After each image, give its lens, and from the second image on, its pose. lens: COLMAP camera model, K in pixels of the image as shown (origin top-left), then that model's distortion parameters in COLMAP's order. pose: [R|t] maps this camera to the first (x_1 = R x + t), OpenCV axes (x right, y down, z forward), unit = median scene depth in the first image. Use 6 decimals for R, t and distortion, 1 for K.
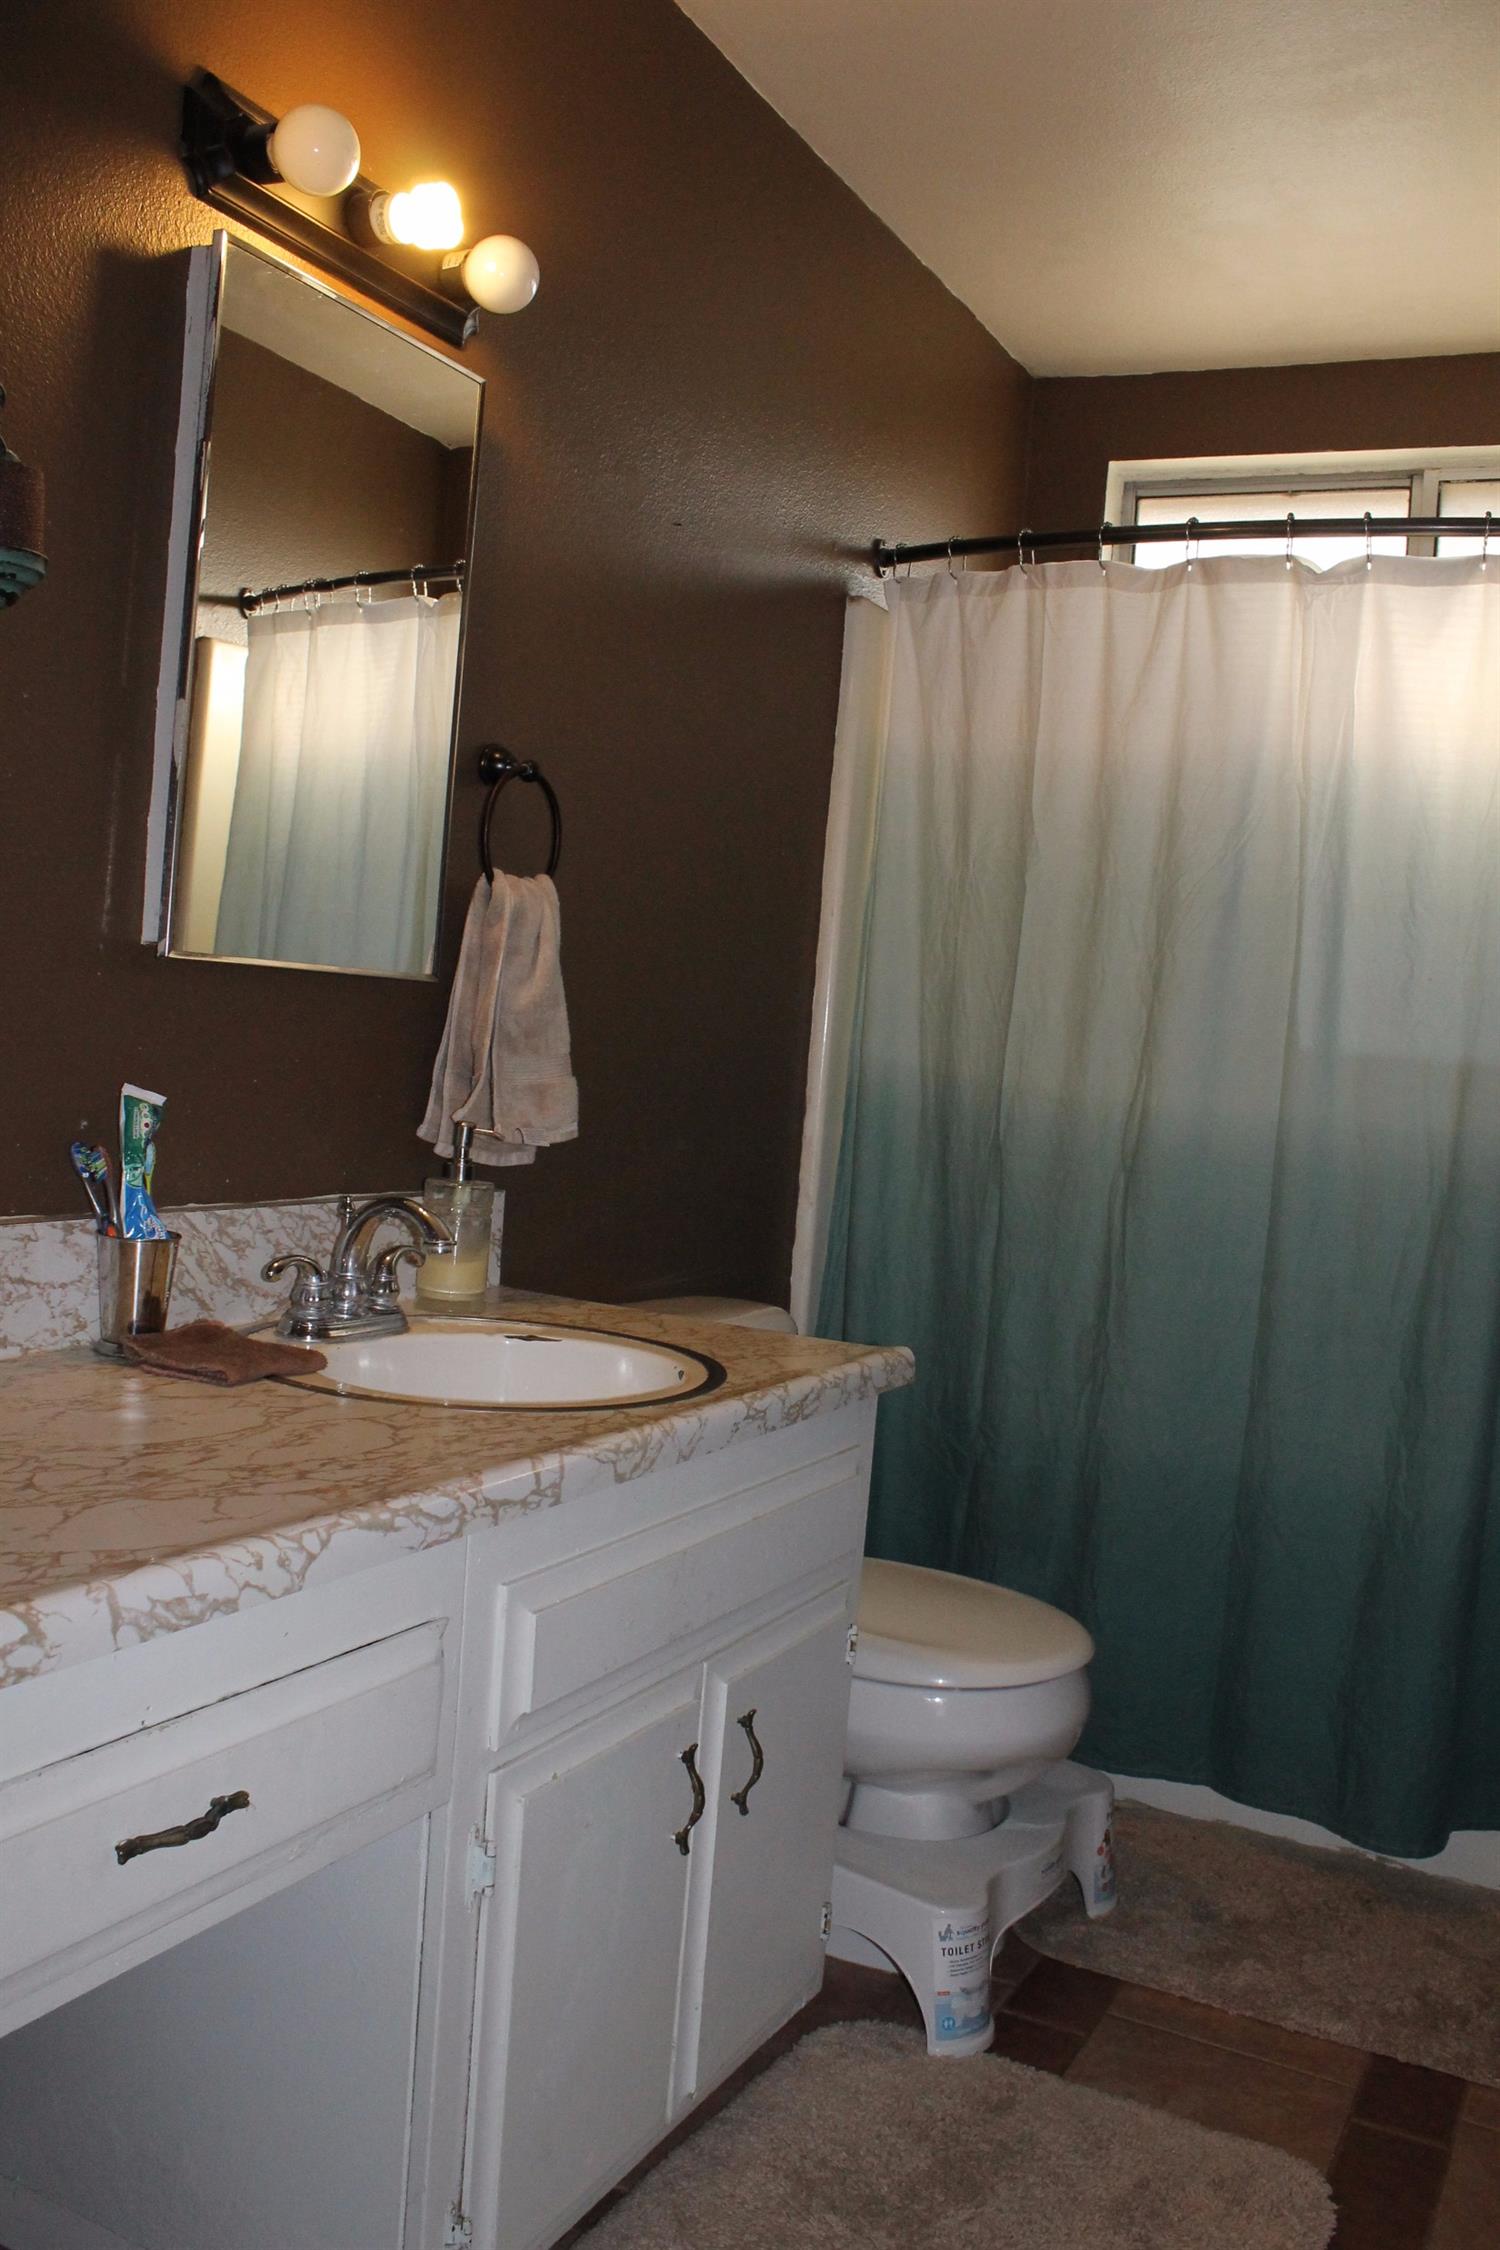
lens RADIAL K [[1886.0, 0, 750.0], [0, 1886.0, 1125.0], [0, 0, 1]] dist [-0.174541, 0.159405]
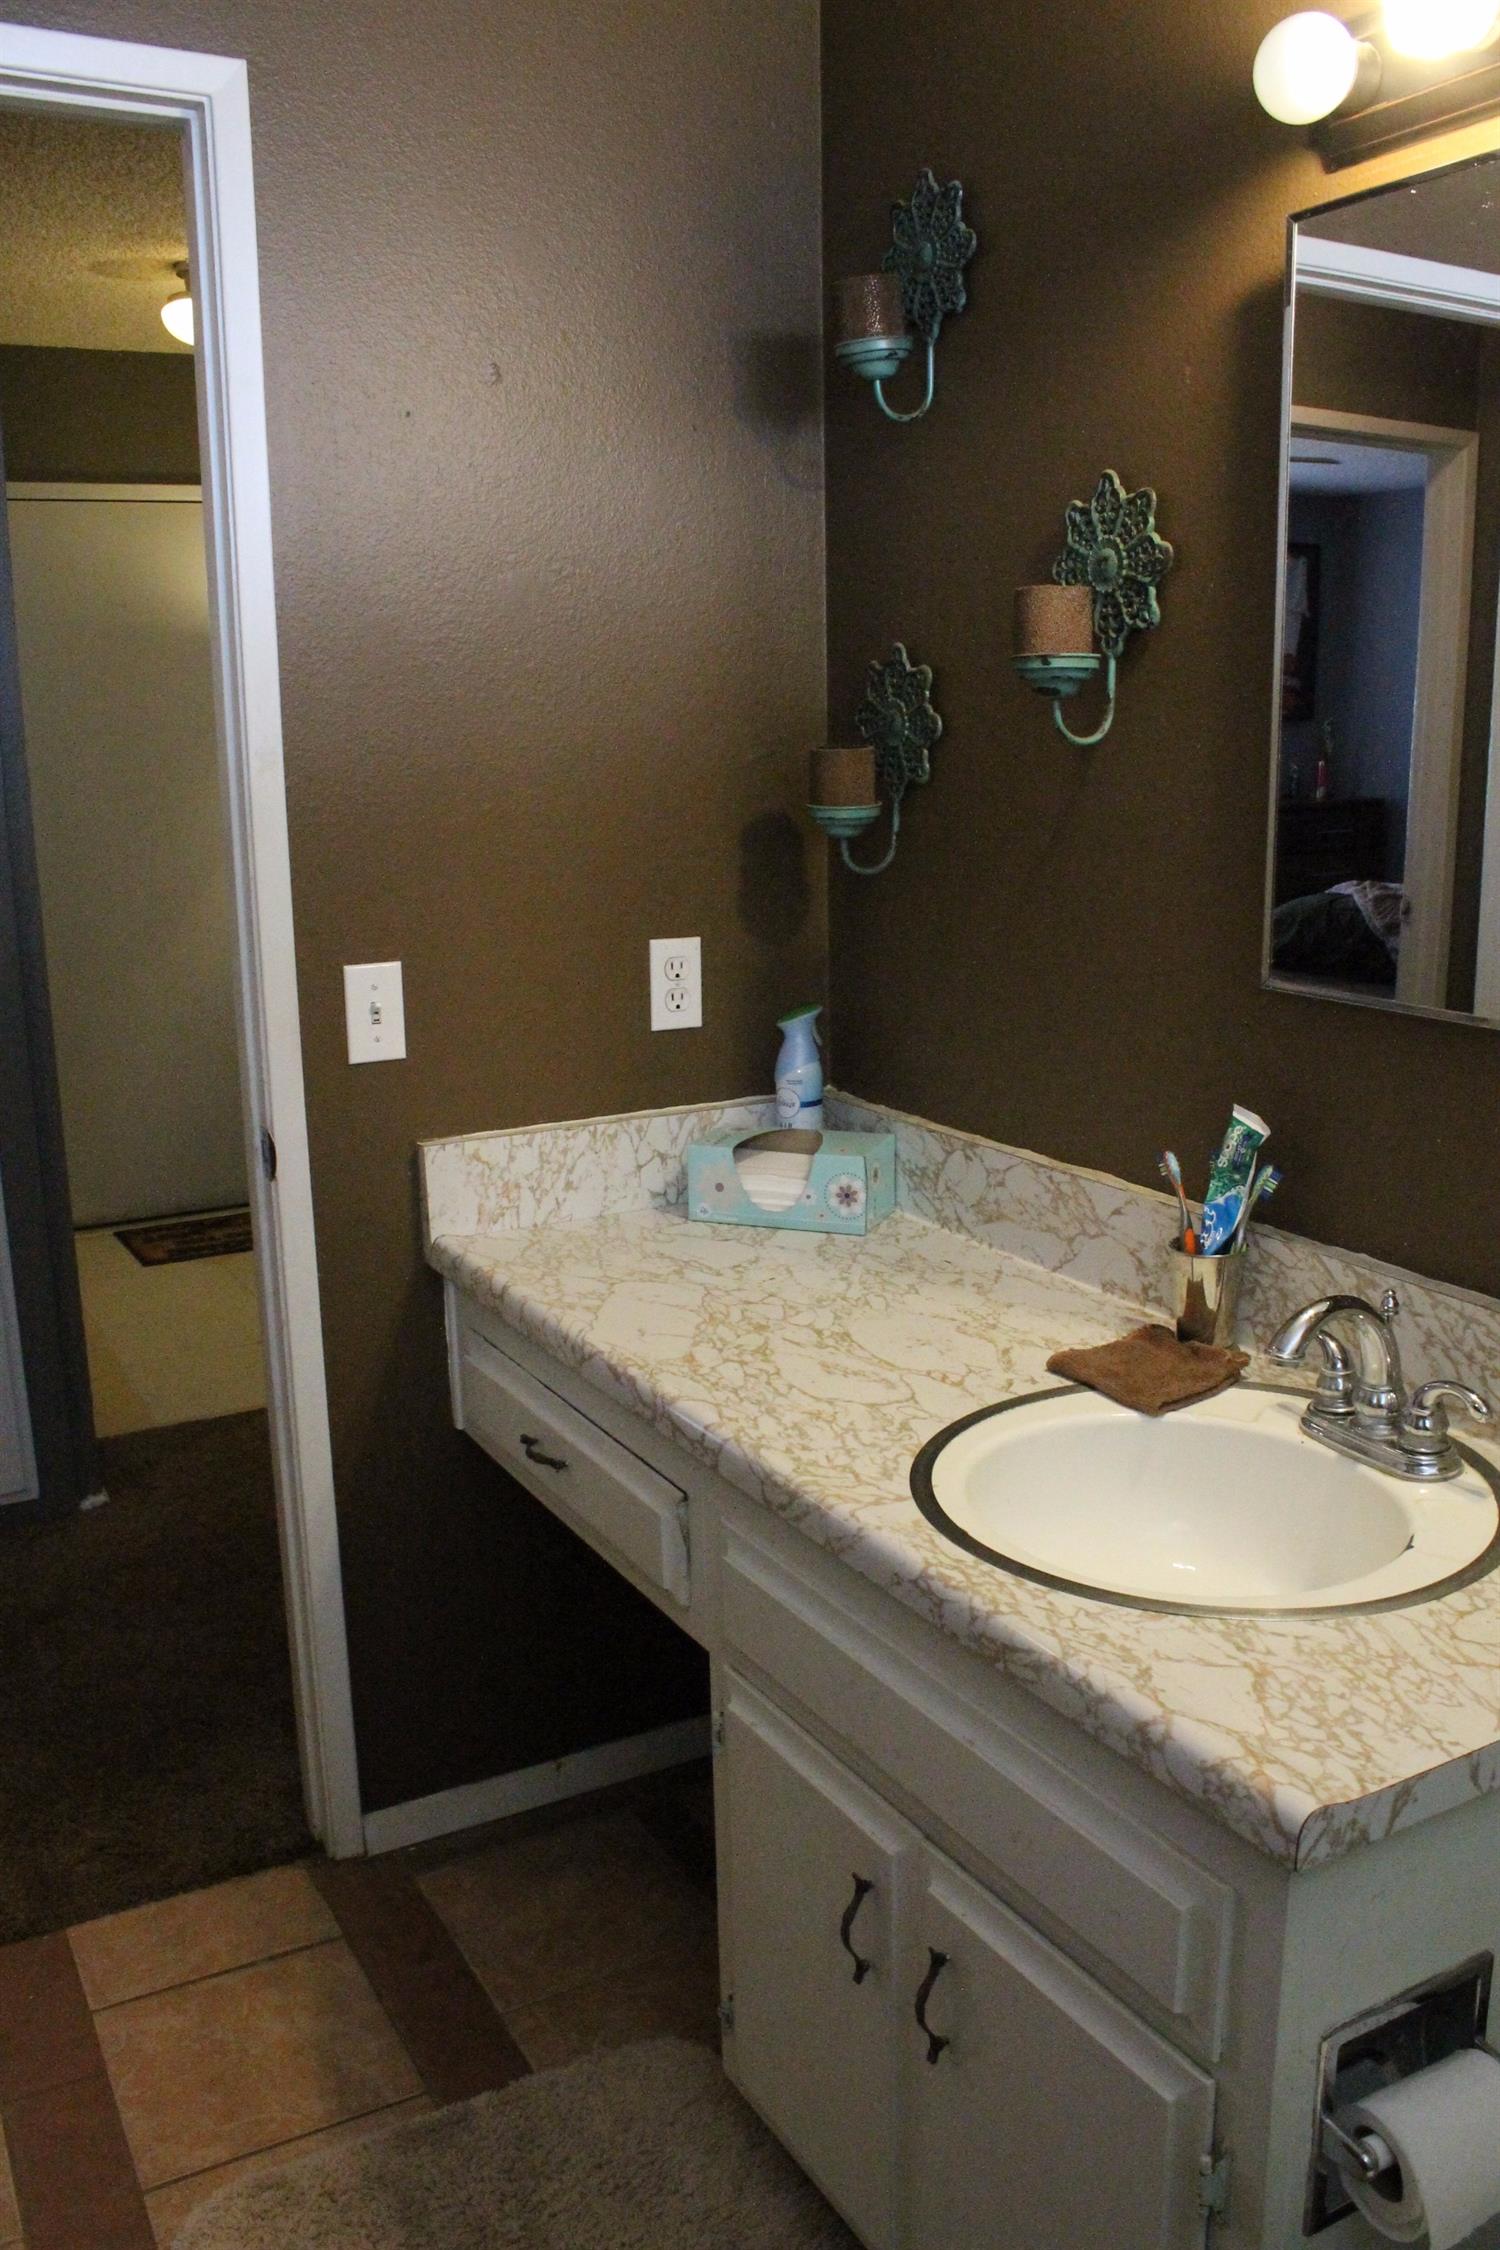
lens RADIAL K [[1886.0, 0, 750.0], [0, 1886.0, 1125.0], [0, 0, 1]] dist [-0.174541, 0.159405]
pose [[-0.536988, 0.118647, -0.835205, 0.699824], [-0.070682, 0.980251, 0.184696, -0.188681], [0.840624, 0.158213, -0.517996, 1.329158]]
